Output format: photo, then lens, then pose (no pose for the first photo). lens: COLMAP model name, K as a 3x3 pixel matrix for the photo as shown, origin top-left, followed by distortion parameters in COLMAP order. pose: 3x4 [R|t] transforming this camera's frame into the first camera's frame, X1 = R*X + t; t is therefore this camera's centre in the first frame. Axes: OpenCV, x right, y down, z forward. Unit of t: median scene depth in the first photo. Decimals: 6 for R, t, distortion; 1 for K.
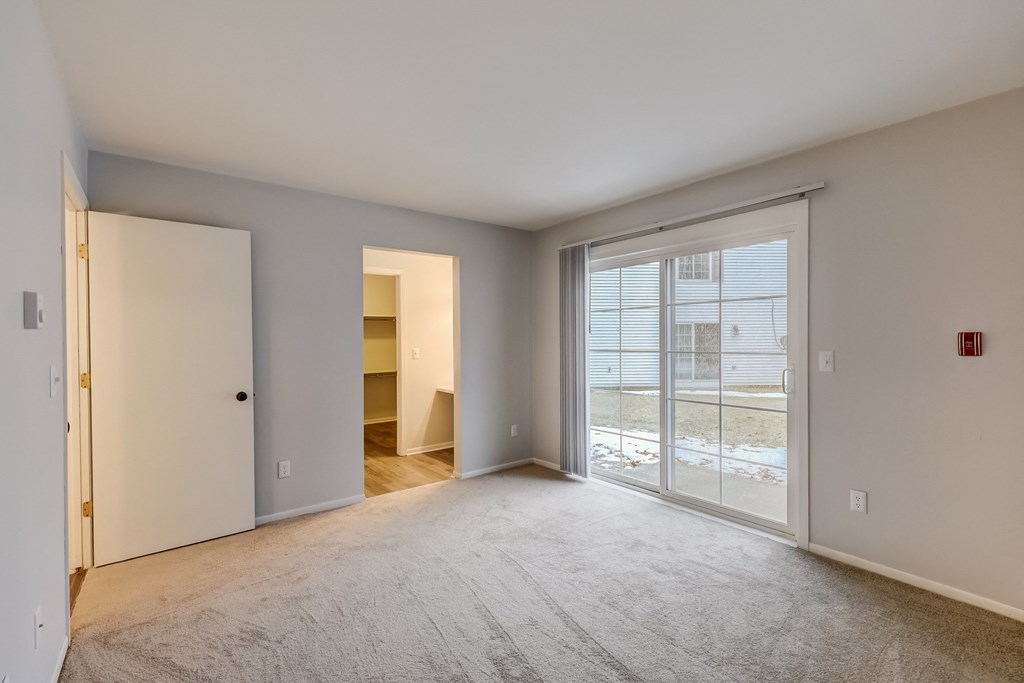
lens RADIAL K [[458.9, 0, 514.0], [0, 458.9, 344.4], [0, 0, 1]] dist [0.005860, 0.000844]
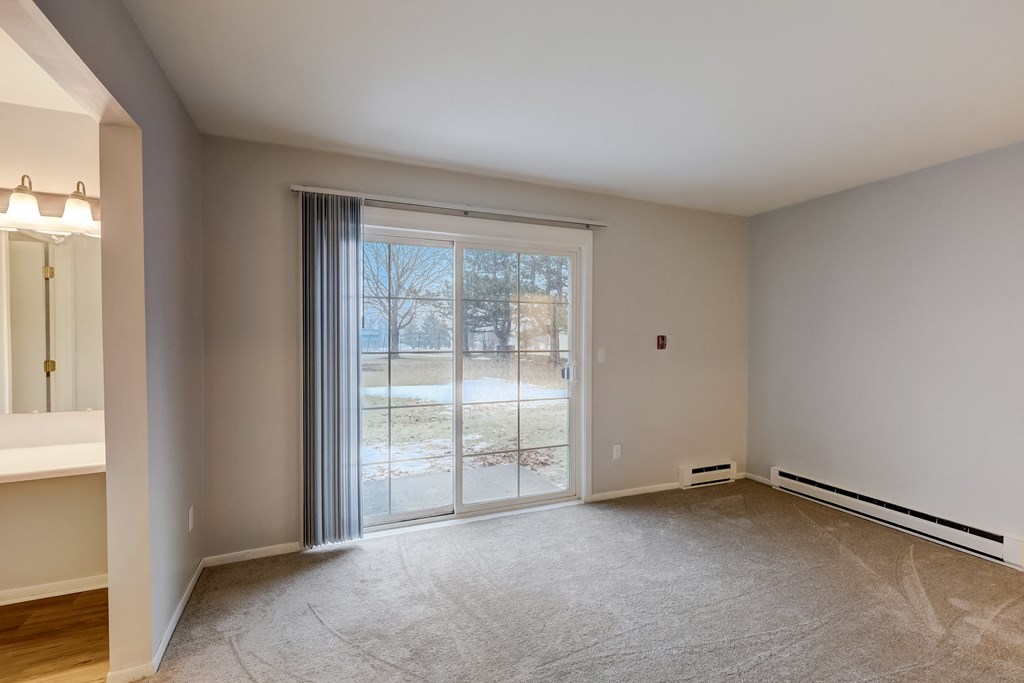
lens RADIAL K [[458.9, 0, 514.0], [0, 458.9, 344.4], [0, 0, 1]] dist [0.005860, 0.000844]
pose [[0.244950, -0.007298, 0.969508, -0.556071], [0.003709, 0.999971, 0.006590, -0.004263], [-0.969529, 0.001982, 0.244970, 0.742520]]
